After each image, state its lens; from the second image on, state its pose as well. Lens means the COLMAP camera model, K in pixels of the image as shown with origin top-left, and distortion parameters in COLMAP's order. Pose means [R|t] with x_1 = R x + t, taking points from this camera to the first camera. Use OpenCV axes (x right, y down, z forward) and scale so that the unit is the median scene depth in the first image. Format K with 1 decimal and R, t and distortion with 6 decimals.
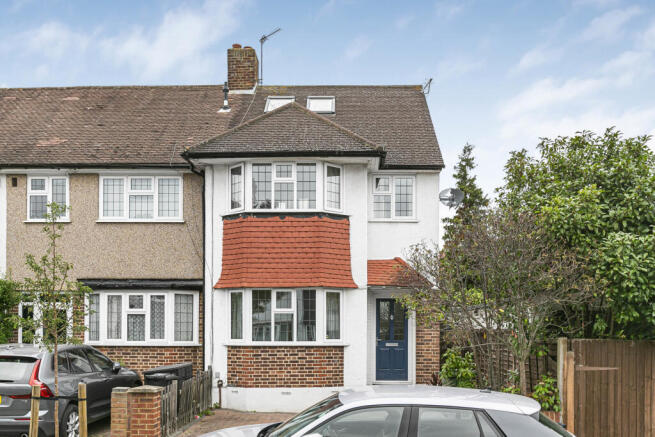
lens RADIAL K [[615.2, 0, 327.7], [0, 615.2, 241.2], [0, 0, 1]] dist [0.001946, 0.000000]
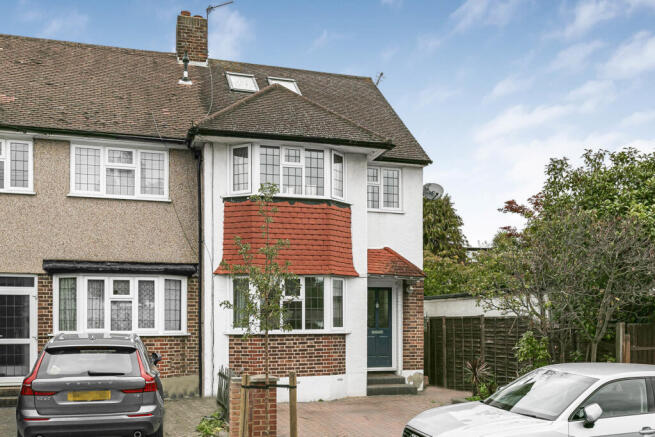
lens RADIAL K [[652.8, 0, 327.4], [0, 652.8, 218.2], [0, 0, 1]] dist [-0.006786, 0.000000]
pose [[0.947661, 0.045665, 0.315997, -0.335549], [-0.042017, 0.998948, -0.018353, 0.002385], [-0.316502, 0.004116, 0.948583, -0.002954]]
